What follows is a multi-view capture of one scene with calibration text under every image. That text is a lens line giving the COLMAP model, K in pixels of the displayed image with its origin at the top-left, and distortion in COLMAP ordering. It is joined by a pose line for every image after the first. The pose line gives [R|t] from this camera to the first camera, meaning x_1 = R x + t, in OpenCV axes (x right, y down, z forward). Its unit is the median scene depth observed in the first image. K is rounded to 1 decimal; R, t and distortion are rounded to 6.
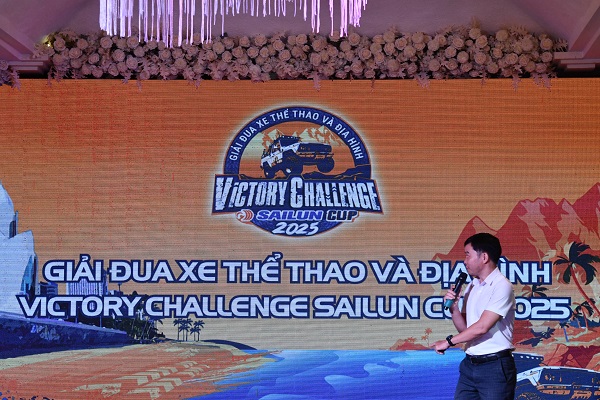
lens RADIAL K [[1482.2, 0, 300.0], [0, 1482.2, 200.0], [0, 0, 1]] dist [0.295761, 0.425476]
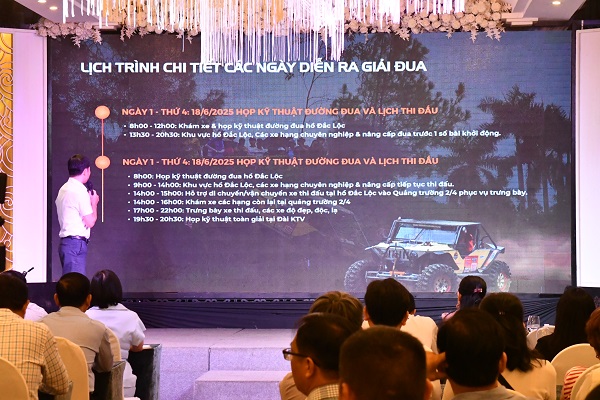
lens RADIAL K [[1924.4, 0, 300.0], [0, 1924.4, 200.0], [0, 0, 1]] dist [0.510810, 0.037849]
pose [[0.999909, -0.007107, -0.011466, 0.008802], [0.007920, 0.997335, 0.072529, -0.059286], [0.010920, -0.072614, 0.997300, -0.733357]]
